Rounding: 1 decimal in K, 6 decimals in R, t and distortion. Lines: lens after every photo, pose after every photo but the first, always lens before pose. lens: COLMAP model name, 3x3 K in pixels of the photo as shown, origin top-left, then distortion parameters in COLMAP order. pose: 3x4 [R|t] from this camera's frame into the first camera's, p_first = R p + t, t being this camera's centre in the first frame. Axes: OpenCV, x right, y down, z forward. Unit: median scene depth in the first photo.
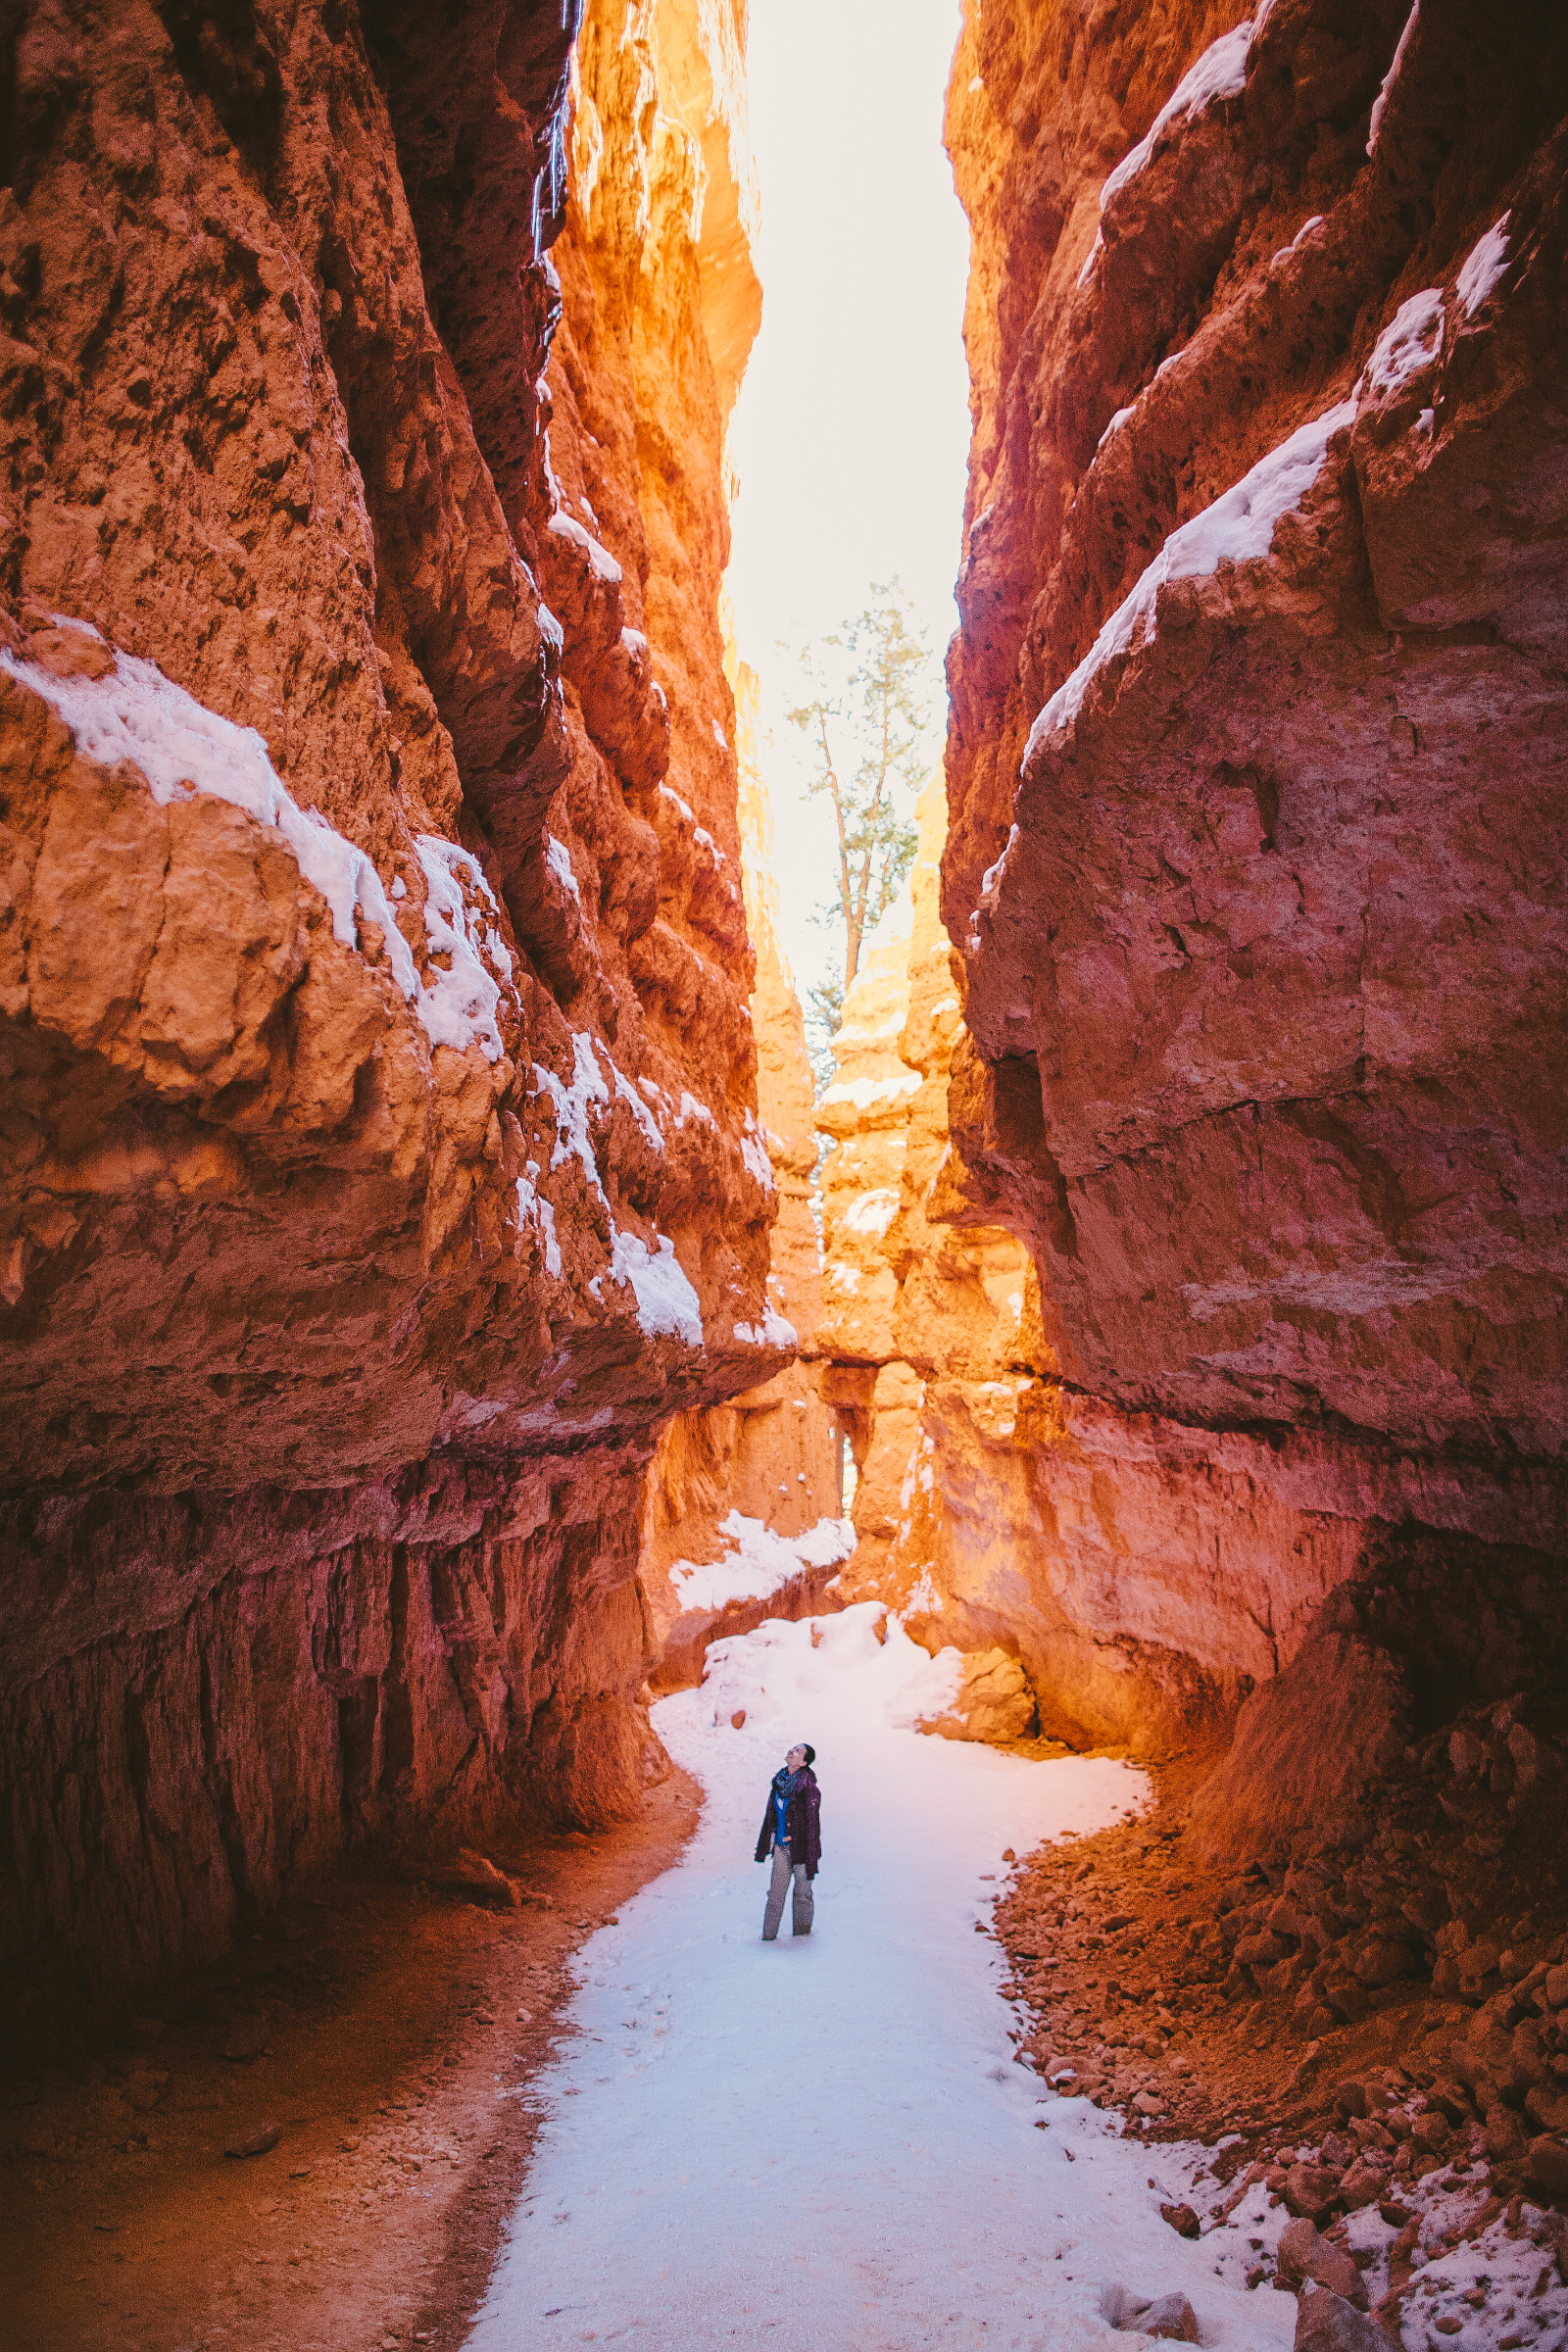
lens RADIAL K [[1665.8, 0, 786.5], [0, 1665.8, 1221.1], [0, 0, 1]] dist [-0.054463, 0.059026]
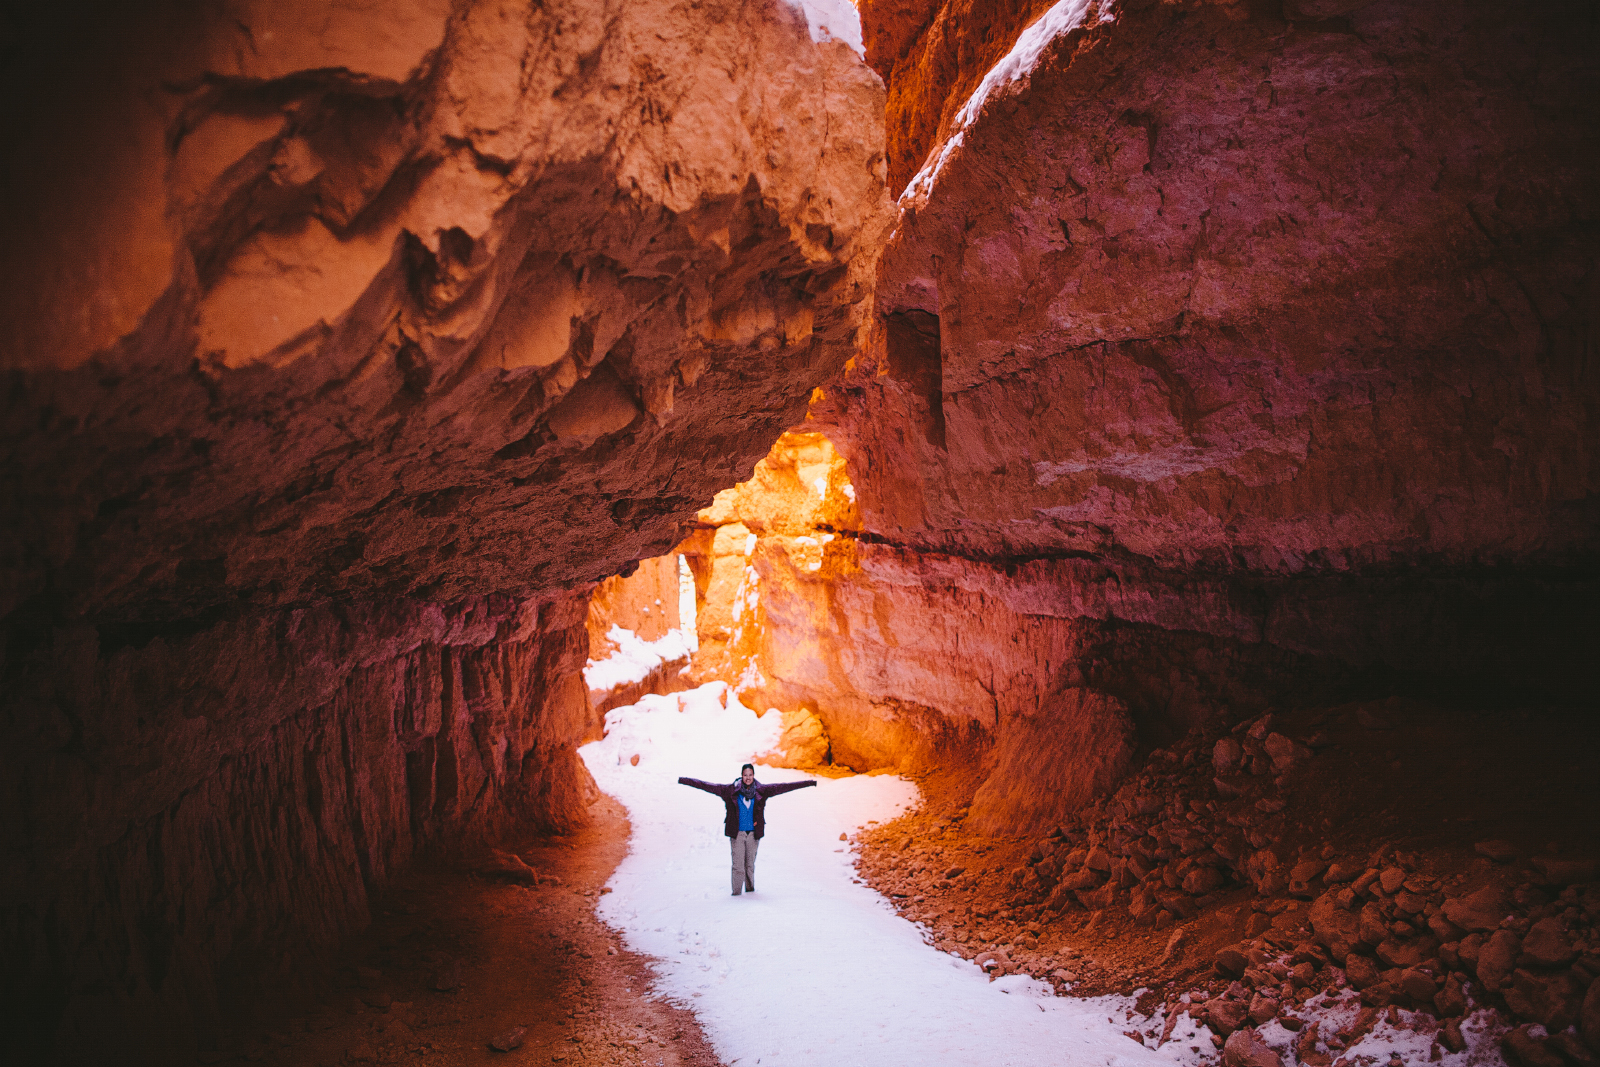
lens RADIAL K [[1100.5, 0, 796.0], [0, 1100.5, 525.0], [0, 0, 1]] dist [-0.054423, 0.057545]
pose [[0.987669, -0.004922, 0.156482, -0.133836], [-0.007869, 0.996682, 0.081017, 0.014874], [-0.156361, -0.081249, 0.984352, 0.030033]]
